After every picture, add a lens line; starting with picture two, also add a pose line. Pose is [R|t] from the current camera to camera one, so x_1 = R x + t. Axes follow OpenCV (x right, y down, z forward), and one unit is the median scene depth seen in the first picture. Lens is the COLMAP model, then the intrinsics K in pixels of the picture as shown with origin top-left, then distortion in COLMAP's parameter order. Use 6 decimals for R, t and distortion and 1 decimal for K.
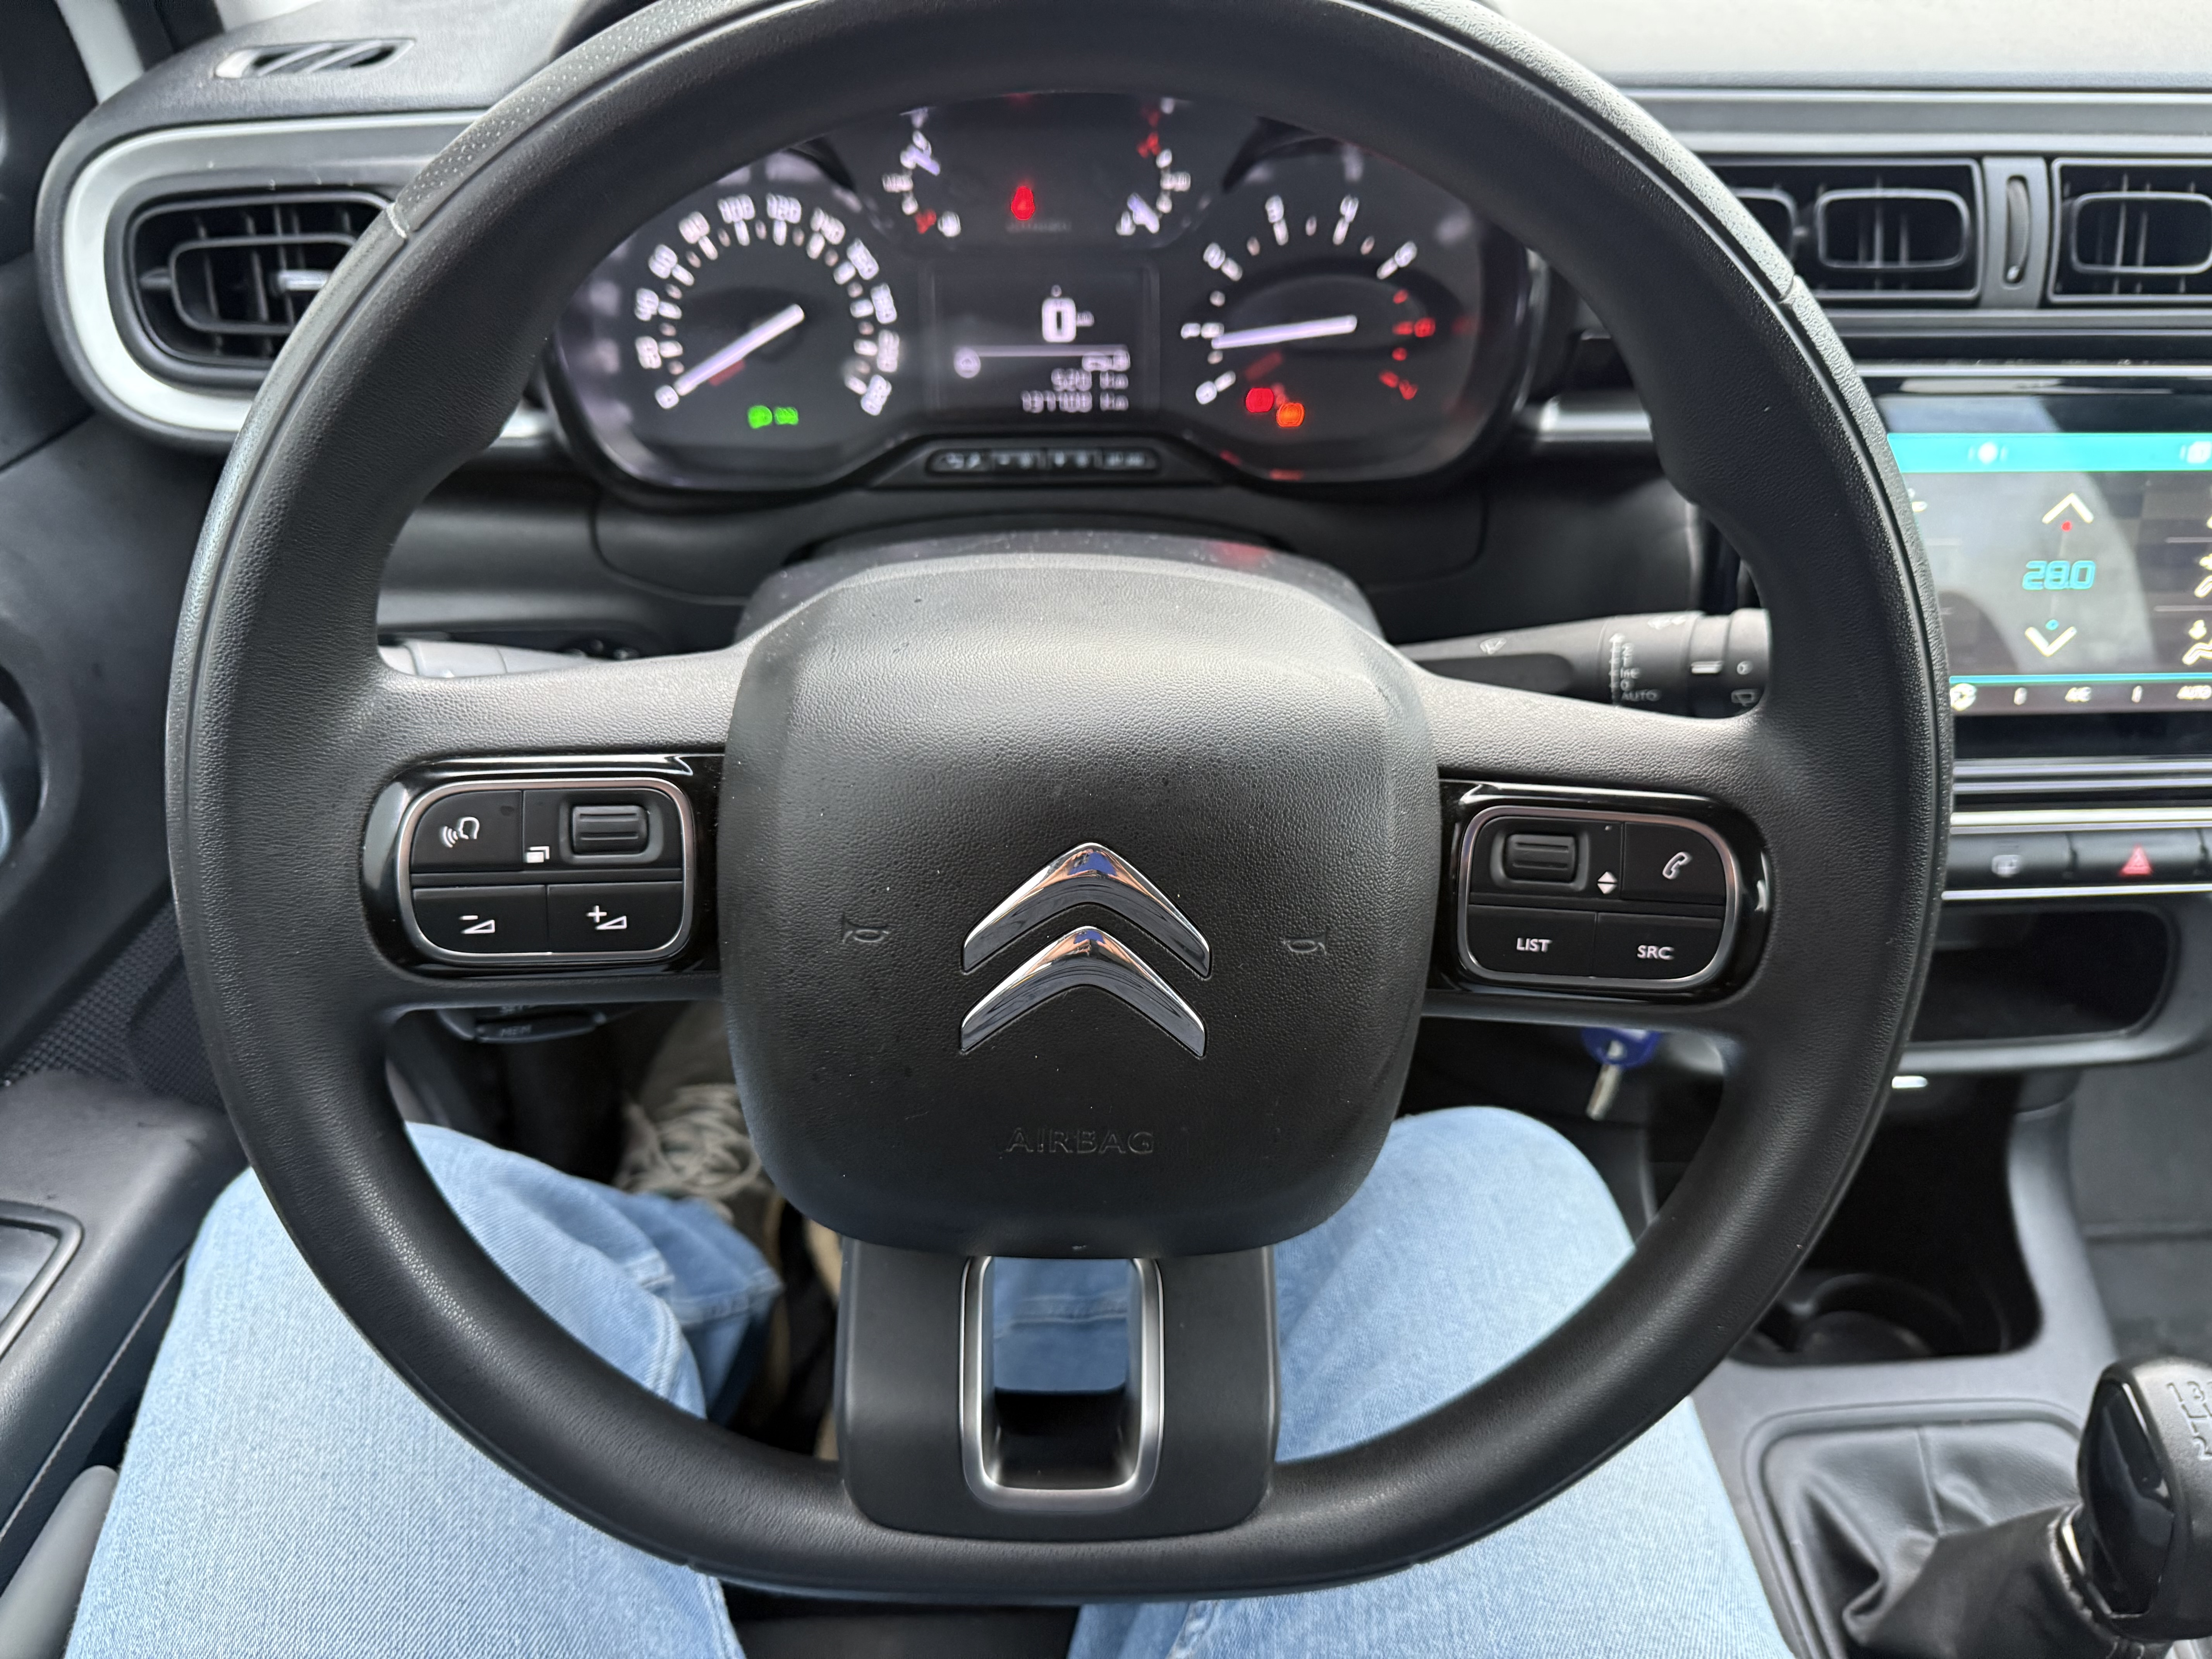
lens RADIAL K [[1586.0, 0, 1090.8], [0, 1586.0, 831.6], [0, 0, 1]] dist [0.022001, -0.045420]
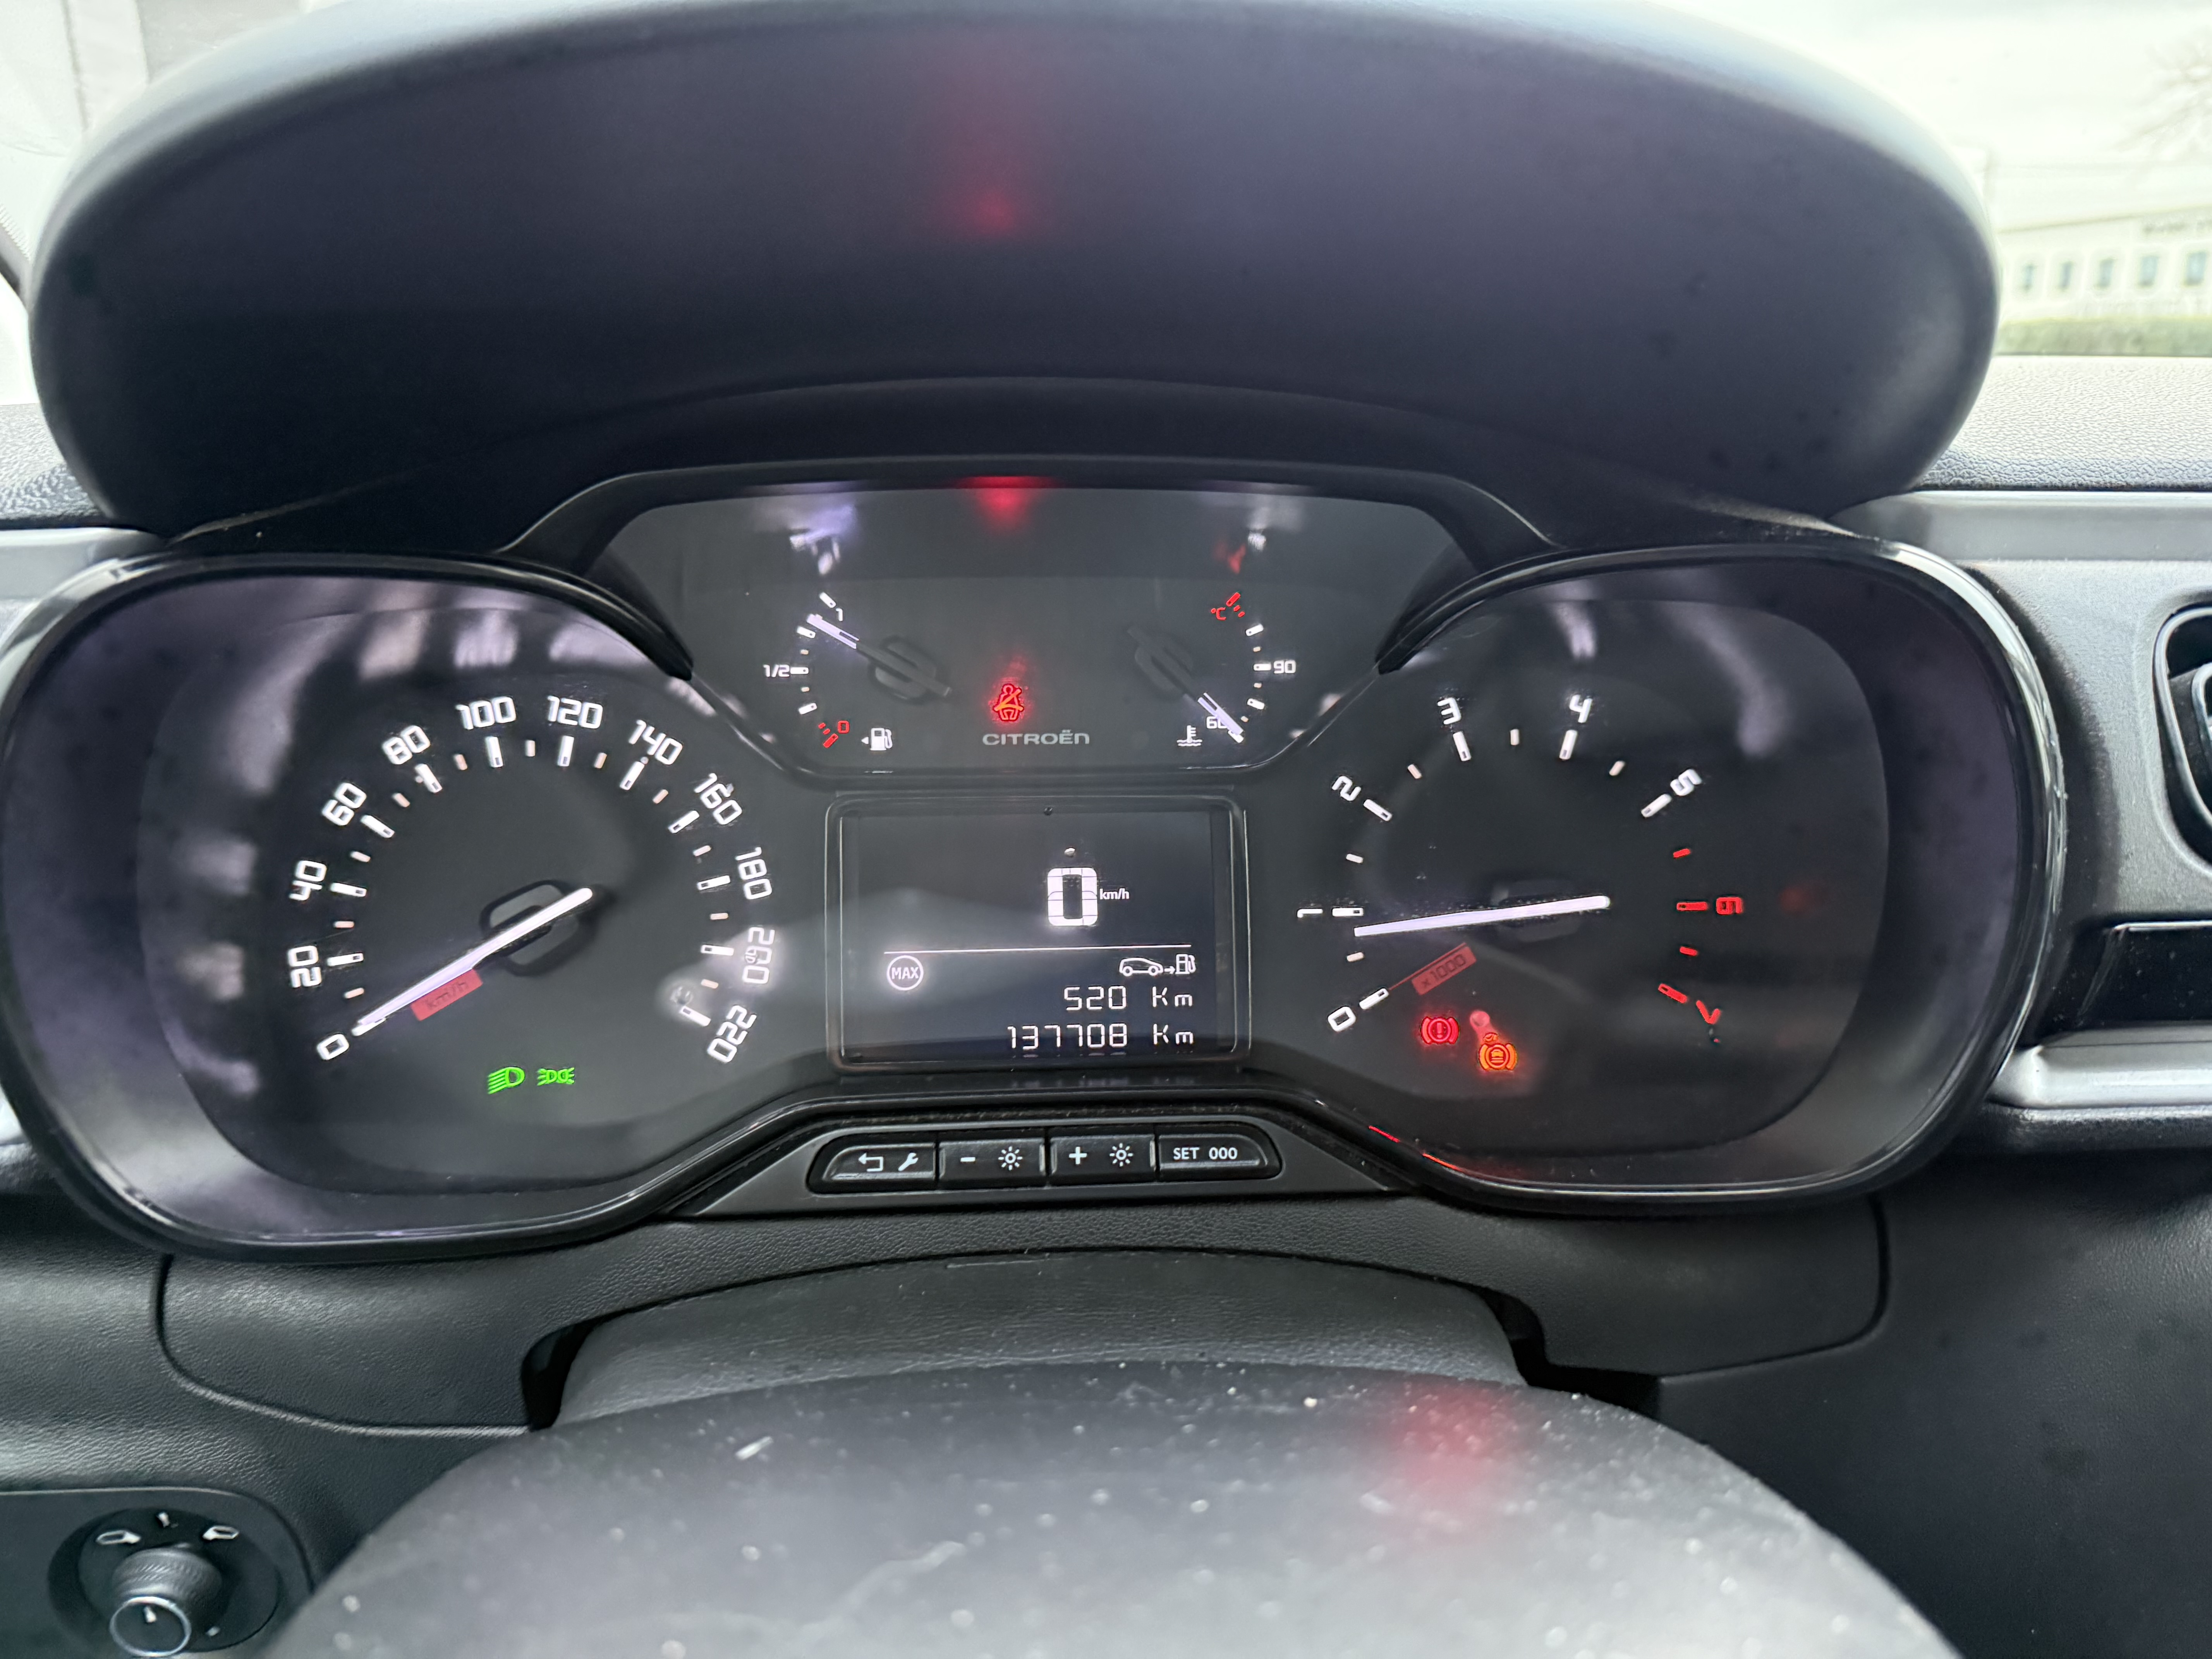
lens RADIAL K [[1586.0, 0, 1140.9], [0, 1586.0, 810.8], [0, 0, 1]] dist [0.022001, -0.045420]
pose [[0.998829, -0.010315, 0.047261, -0.022506], [0.024501, 0.950288, -0.310406, -0.182118], [-0.041710, 0.311201, 0.949428, 0.477169]]
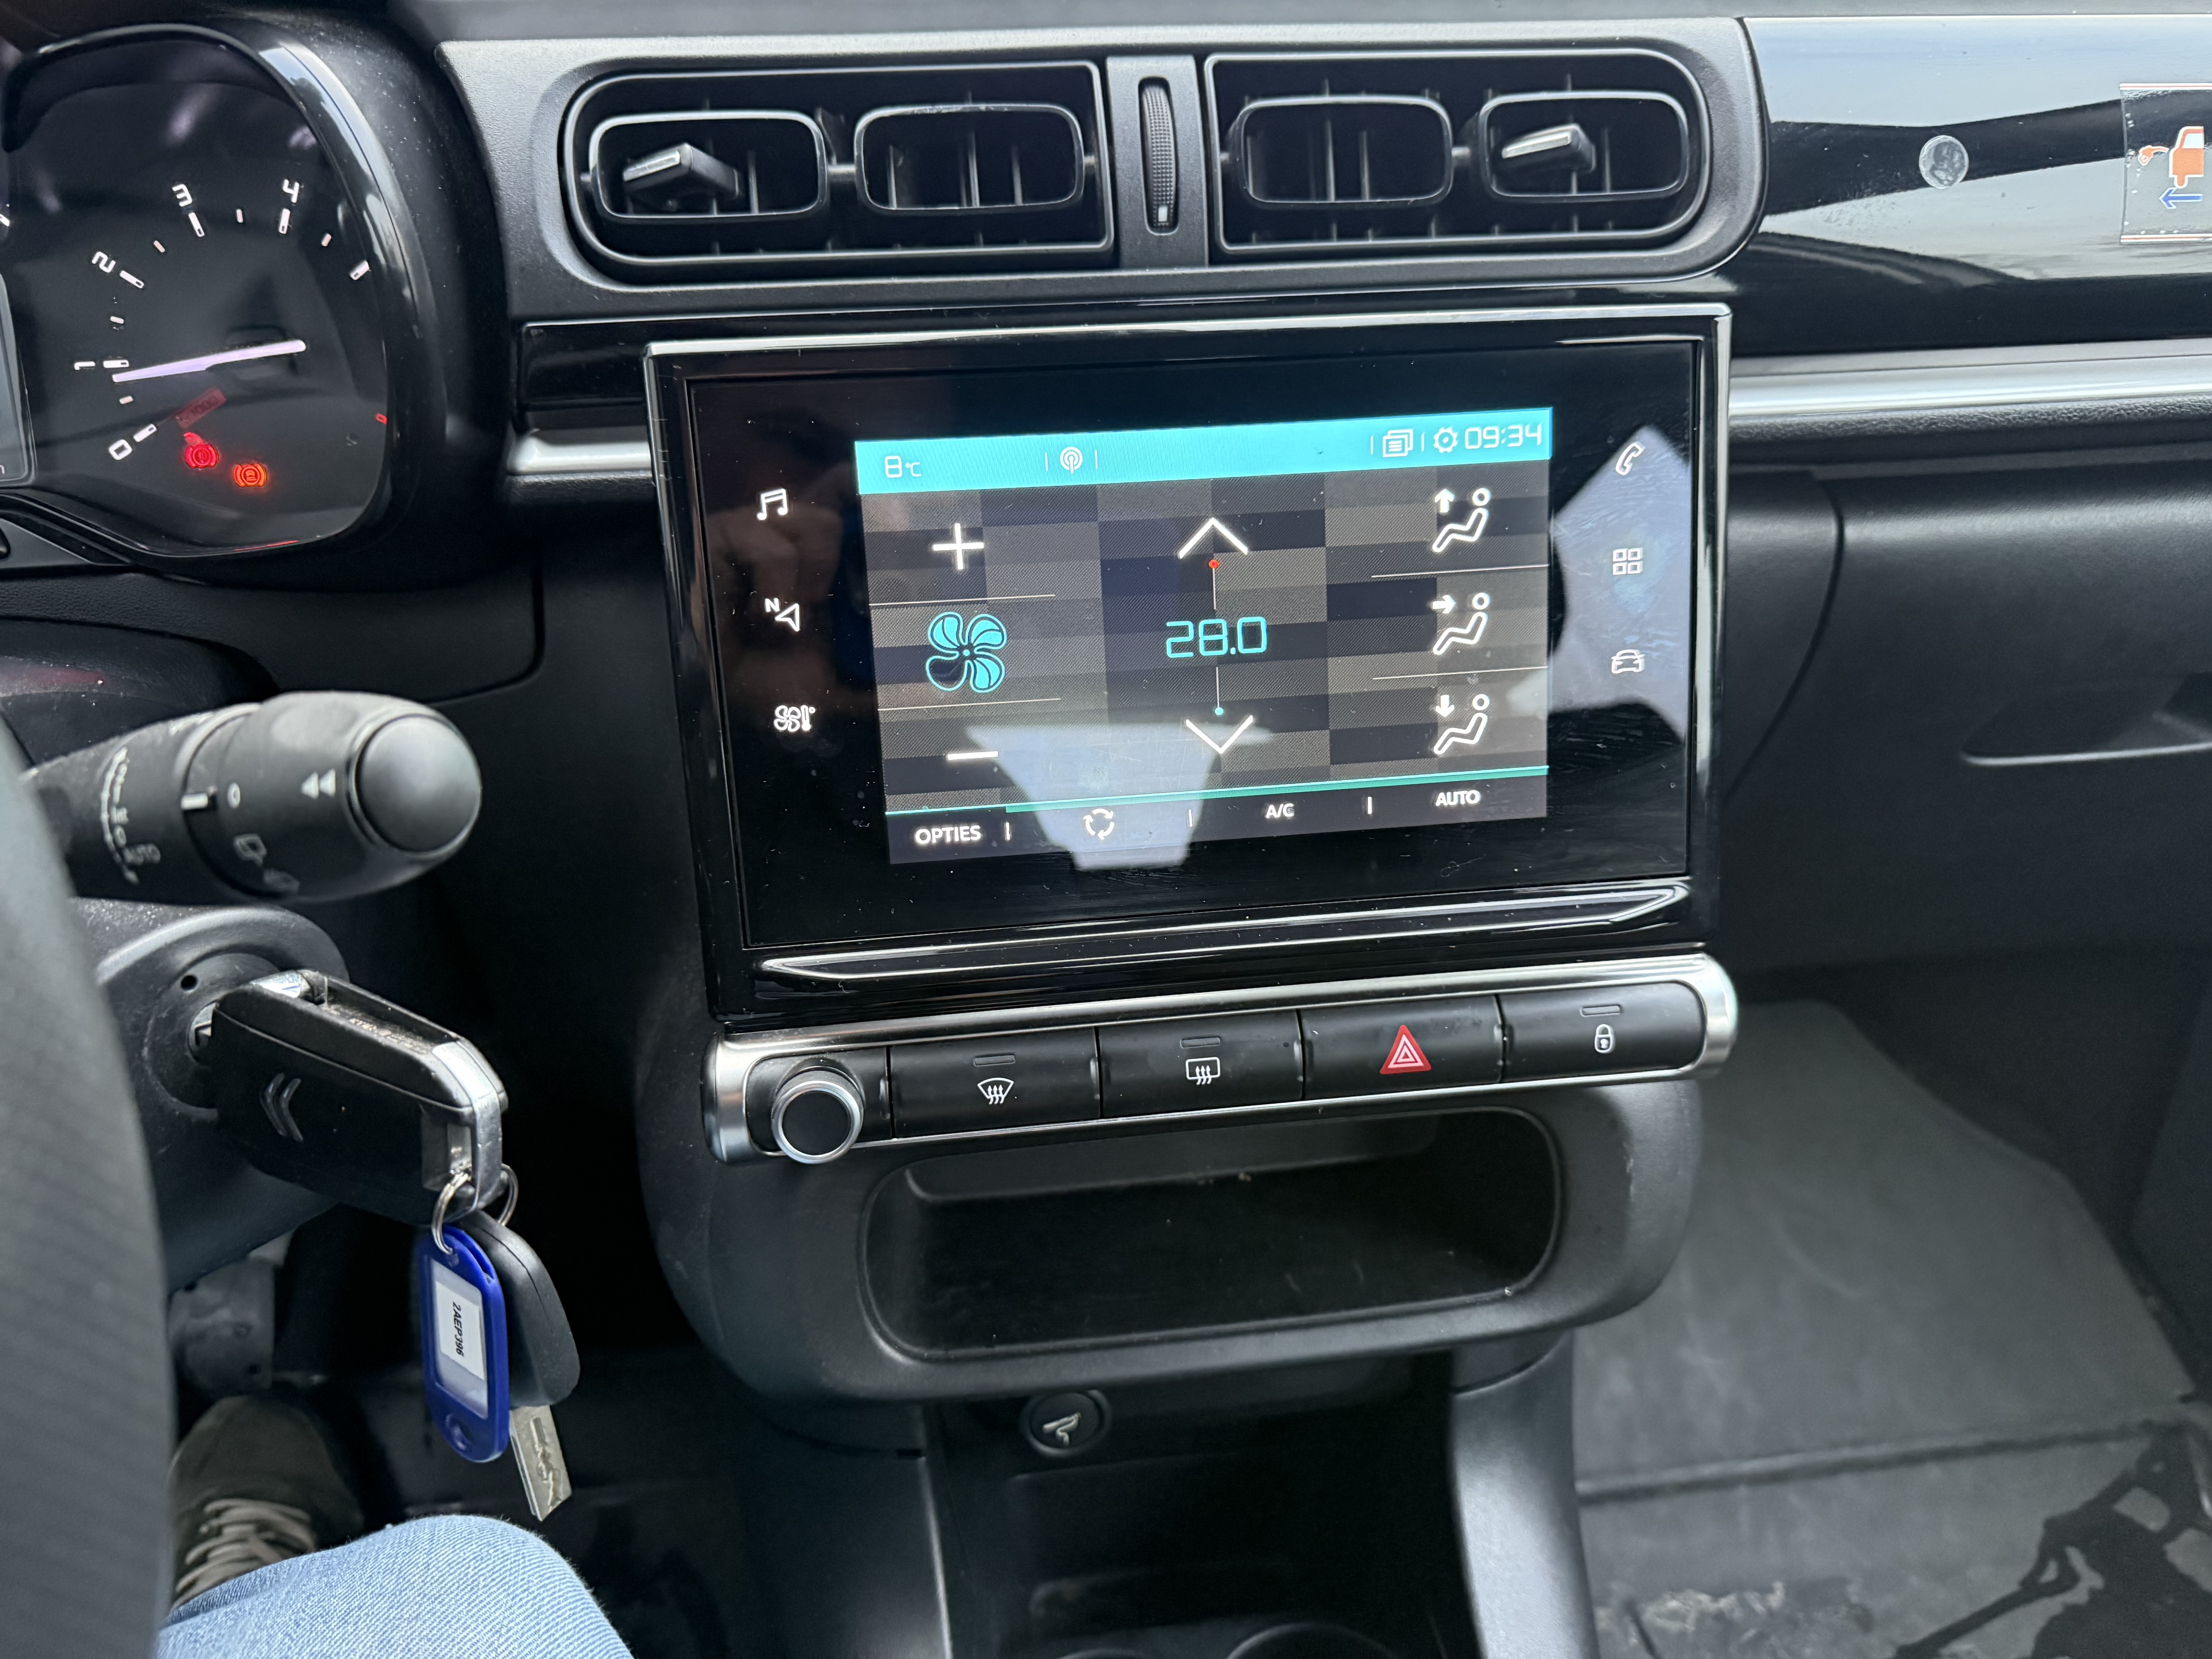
lens RADIAL K [[1586.0, 0, 1101.2], [0, 1586.0, 817.4], [0, 0, 1]] dist [0.022001, -0.045420]
pose [[0.997450, -0.050306, 0.050623, 0.479471], [0.055640, 0.992357, -0.110147, -0.012692], [-0.044695, 0.112683, 0.992625, 0.311936]]
